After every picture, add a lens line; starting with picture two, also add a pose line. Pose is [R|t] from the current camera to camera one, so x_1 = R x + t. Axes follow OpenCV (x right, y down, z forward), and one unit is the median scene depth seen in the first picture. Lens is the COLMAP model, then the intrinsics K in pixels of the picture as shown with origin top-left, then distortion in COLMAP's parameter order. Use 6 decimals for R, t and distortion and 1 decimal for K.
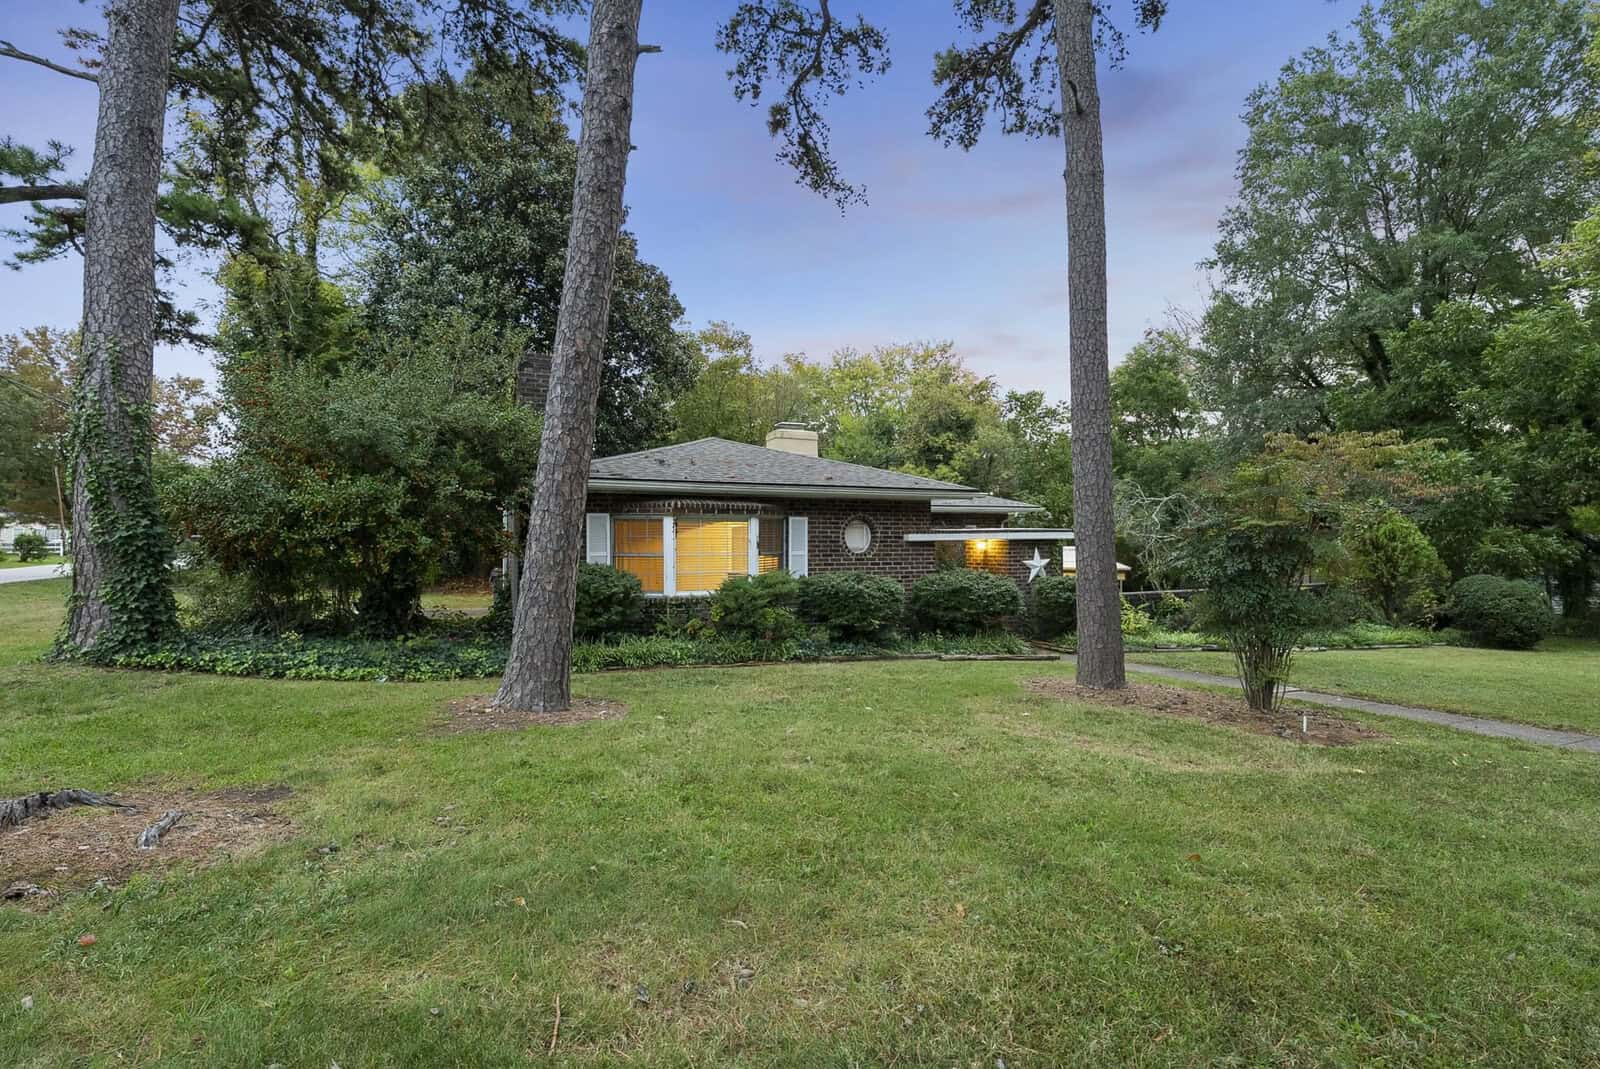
lens RADIAL K [[747.6, 0, 802.6], [0, 747.6, 536.4], [0, 0, 1]] dist [-0.004343, -0.000221]
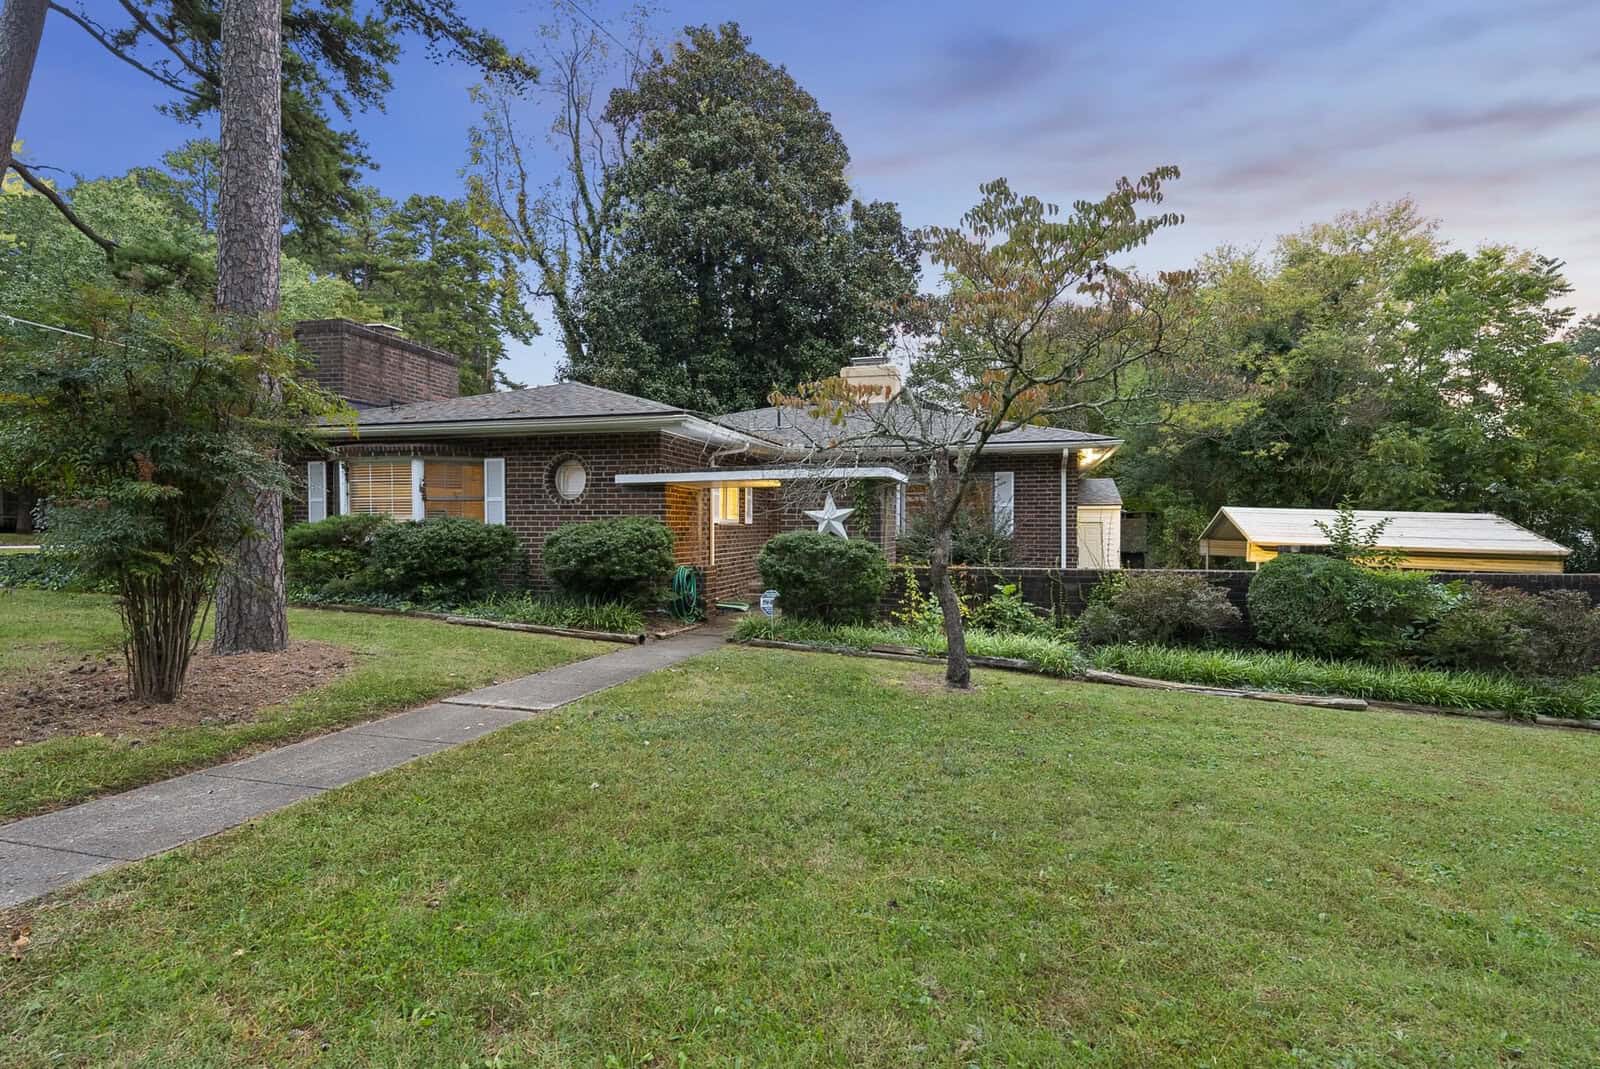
lens RADIAL K [[805.9, 0, 799.9], [0, 805.9, 536.6], [0, 0, 1]] dist [0.002977, -0.001235]
pose [[0.772375, 0.011051, -0.635070, 0.866241], [0.000651, 0.999834, 0.018190, 0.048635], [0.635166, -0.014463, 0.772240, 0.481161]]
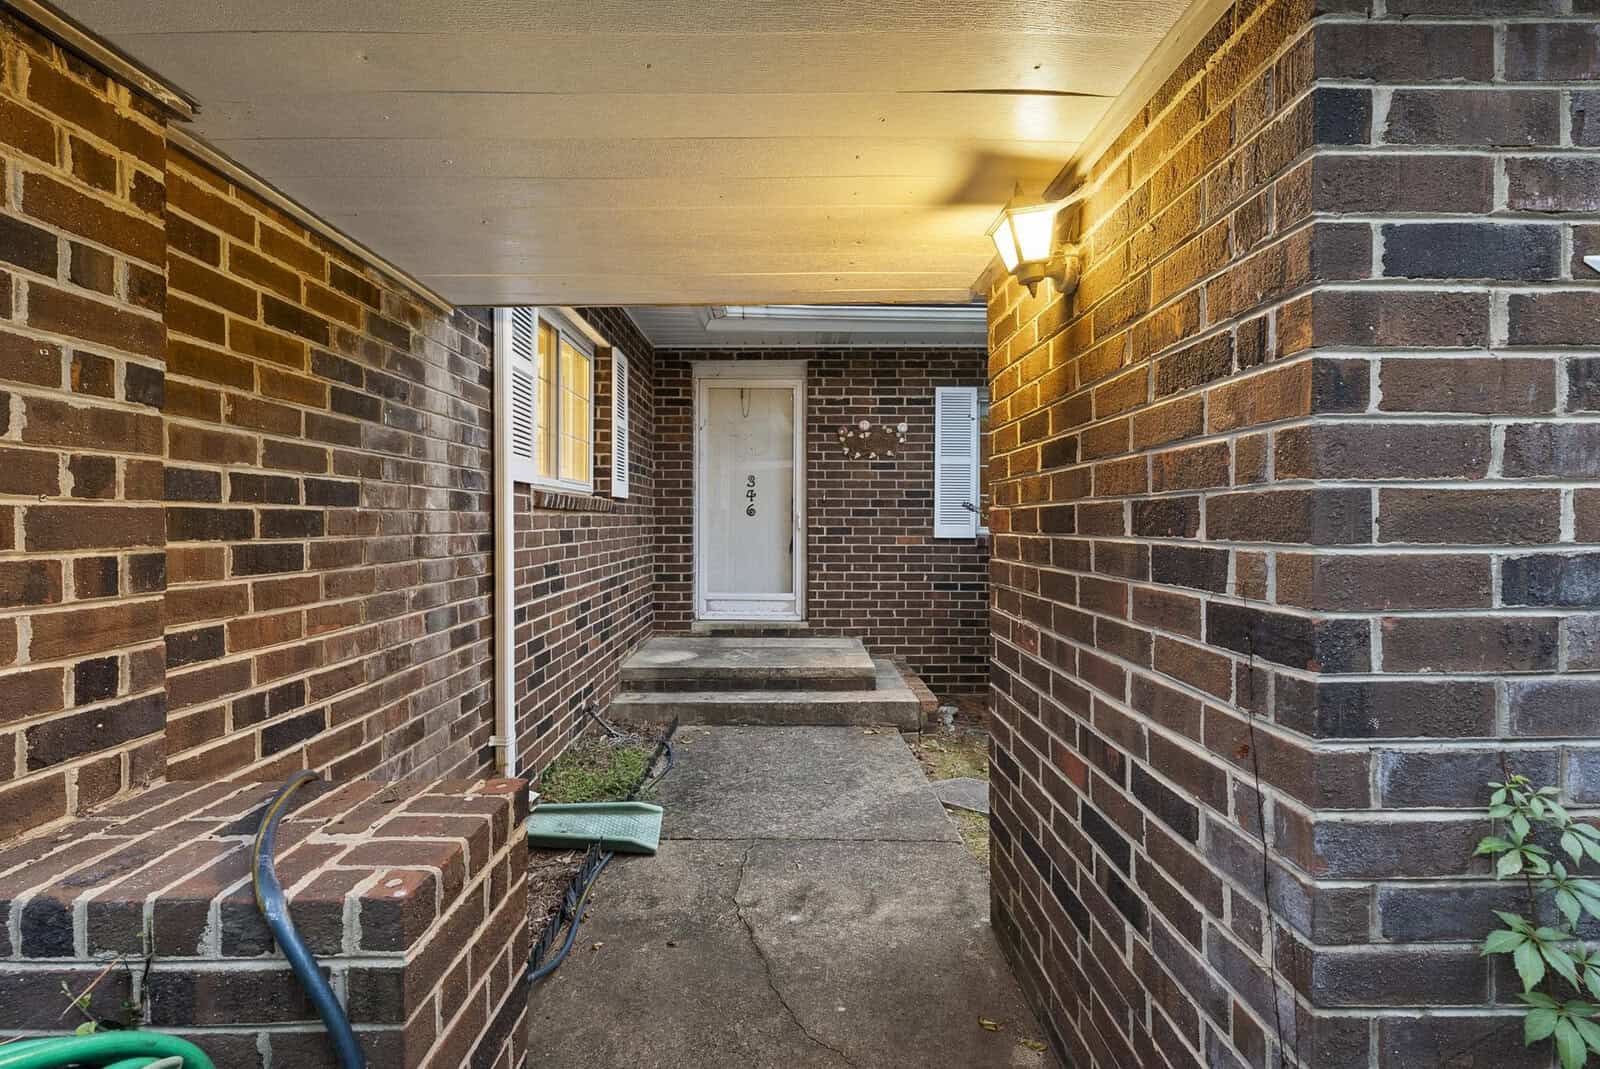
lens RADIAL K [[747.6, 0, 801.5], [0, 747.6, 526.8], [0, 0, 1]] dist [-0.004343, -0.000221]
pose [[0.911604, 0.000804, -0.411068, 0.308167], [0.005047, 0.999901, 0.013149, 0.061684], [0.411038, -0.014061, 0.911510, 1.028906]]
